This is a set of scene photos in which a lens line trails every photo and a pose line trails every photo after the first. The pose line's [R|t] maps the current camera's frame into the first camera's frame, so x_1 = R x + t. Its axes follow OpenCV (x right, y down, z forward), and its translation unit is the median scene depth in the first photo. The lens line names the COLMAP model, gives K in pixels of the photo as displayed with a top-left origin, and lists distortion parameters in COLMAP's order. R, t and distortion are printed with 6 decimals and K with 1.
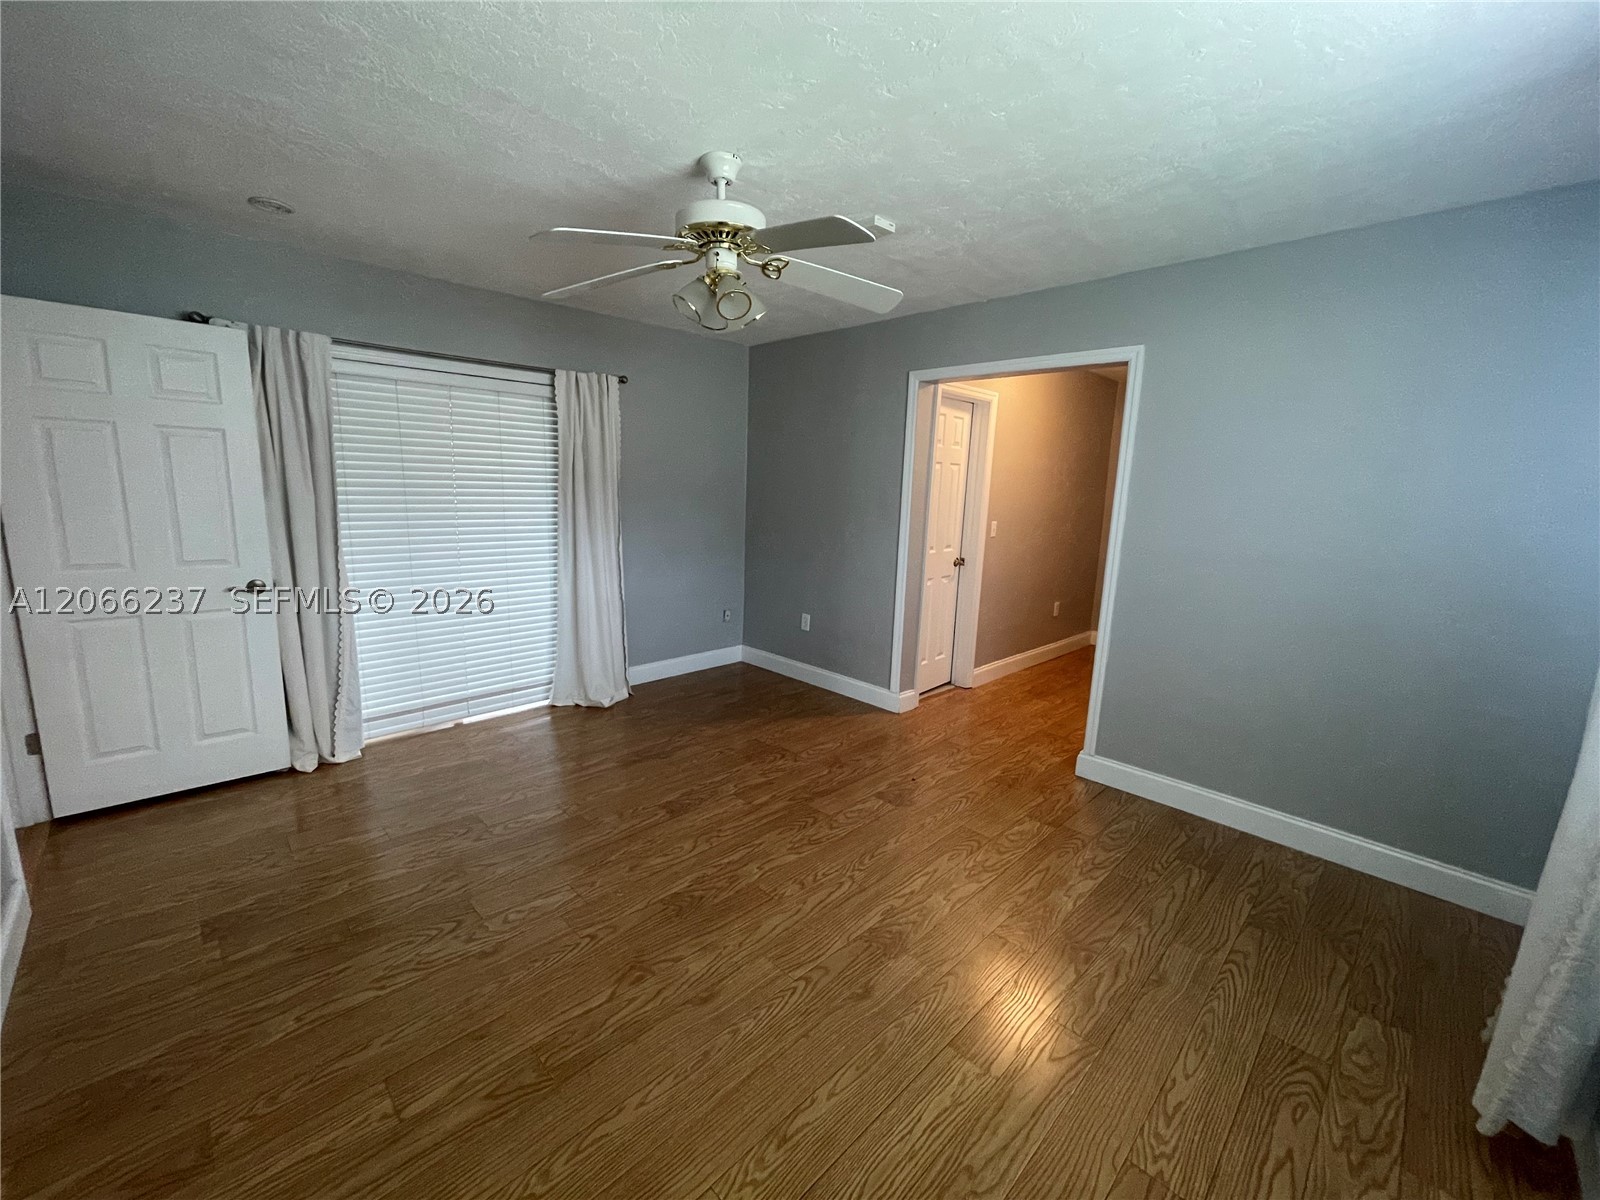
lens RADIAL K [[649.7, 0, 798.0], [0, 649.7, 601.7], [0, 0, 1]] dist [0.000256, 0.000165]
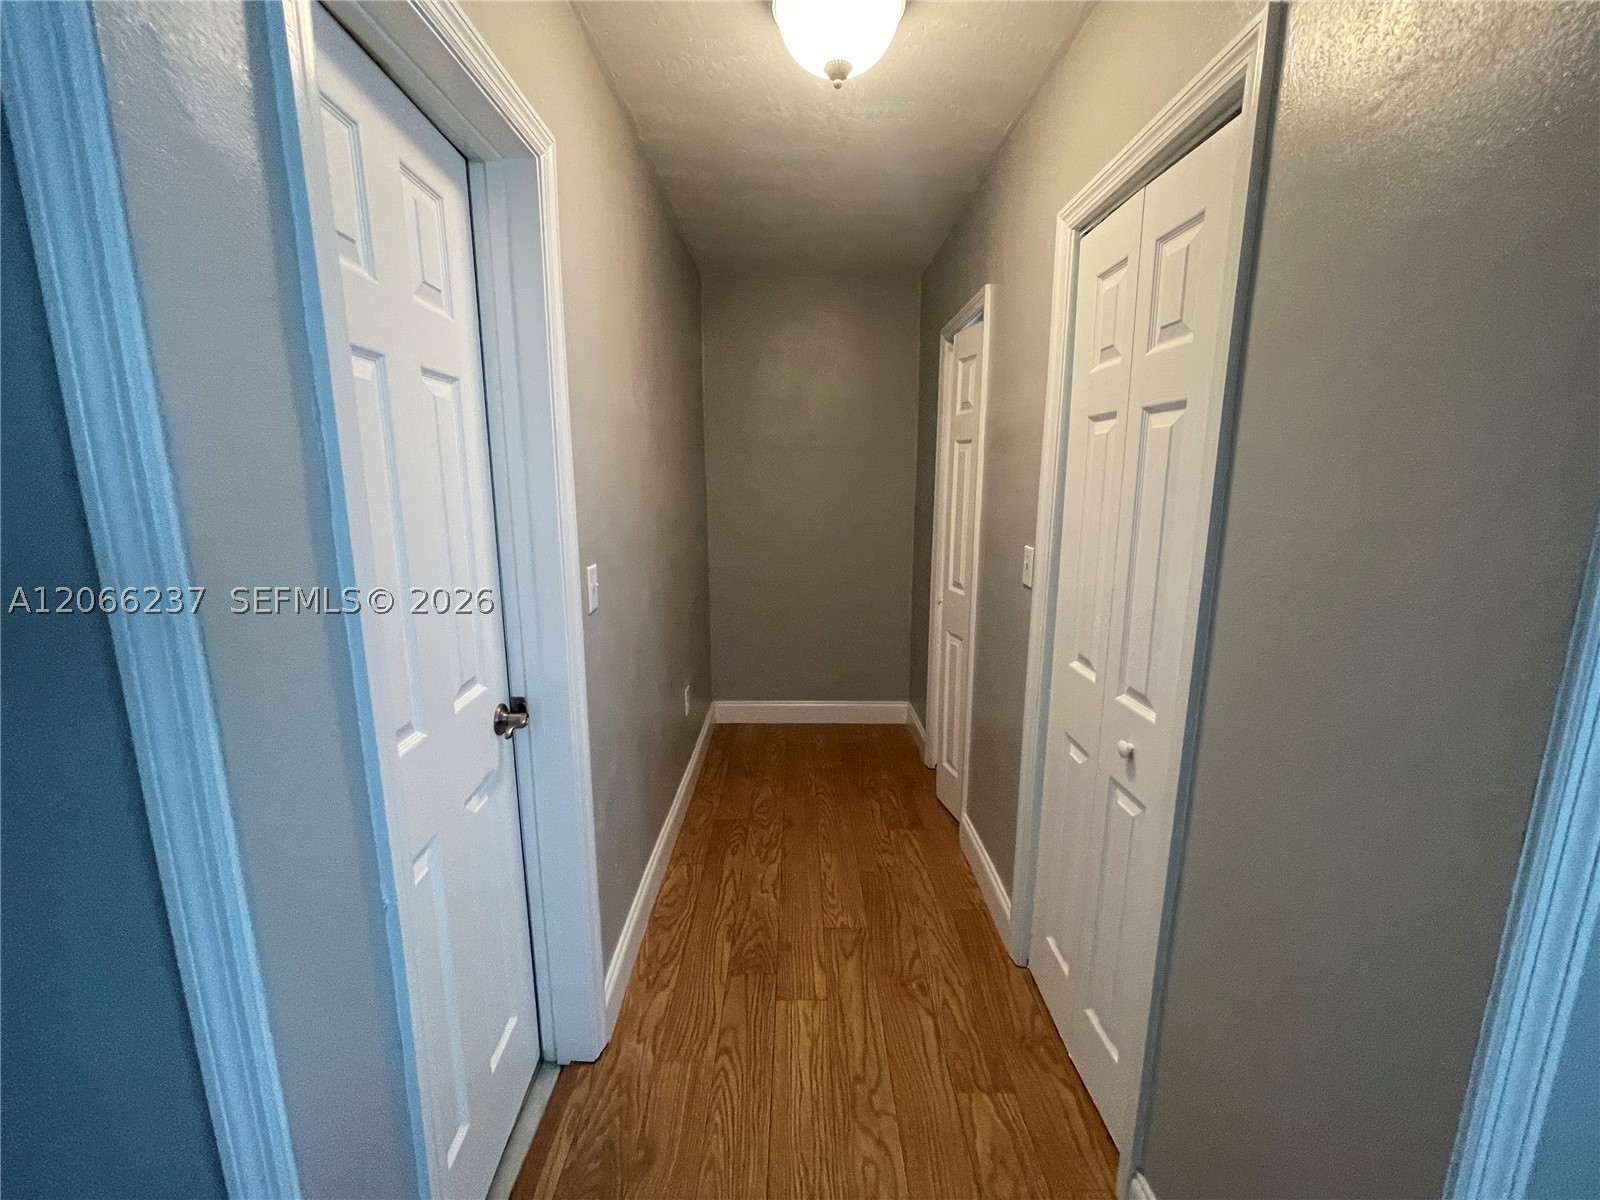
lens RADIAL K [[649.7, 0, 798.0], [0, 649.7, 601.7], [0, 0, 1]] dist [0.000256, 0.000165]
pose [[0.702504, -0.168266, 0.691501, 0.144292], [0.144494, 0.985133, 0.092923, -0.122452], [-0.696856, 0.034639, 0.716374, 0.697623]]
